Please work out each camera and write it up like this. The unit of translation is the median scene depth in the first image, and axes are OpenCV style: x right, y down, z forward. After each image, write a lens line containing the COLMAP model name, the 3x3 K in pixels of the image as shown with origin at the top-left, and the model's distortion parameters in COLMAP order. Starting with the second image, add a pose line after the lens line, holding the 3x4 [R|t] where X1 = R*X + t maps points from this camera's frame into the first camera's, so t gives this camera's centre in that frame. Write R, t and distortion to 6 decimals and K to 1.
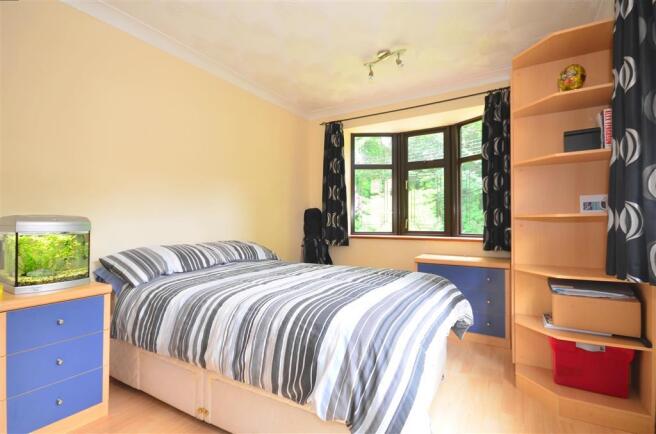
lens RADIAL K [[310.1, 0, 321.4], [0, 310.1, 216.4], [0, 0, 1]] dist [0.014093, 0.000221]
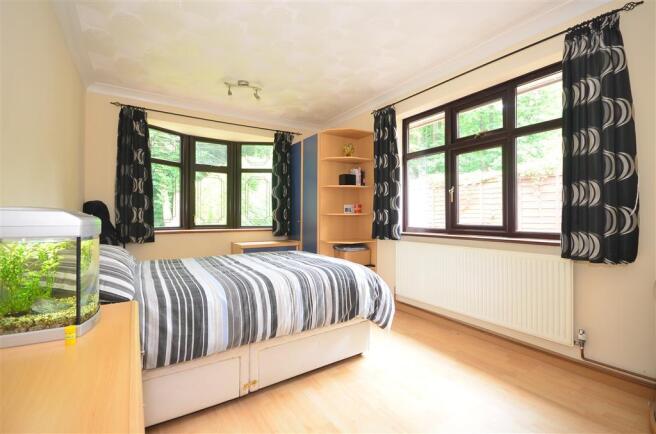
lens RADIAL K [[296.3, 0, 327.6], [0, 296.3, 215.3], [0, 0, 1]] dist [-0.020230, -0.000565]
pose [[0.430626, 0.006754, 0.902505, -0.504896], [-0.017784, 0.999841, 0.001003, 0.001117], [-0.902355, -0.016482, 0.430677, 0.123046]]
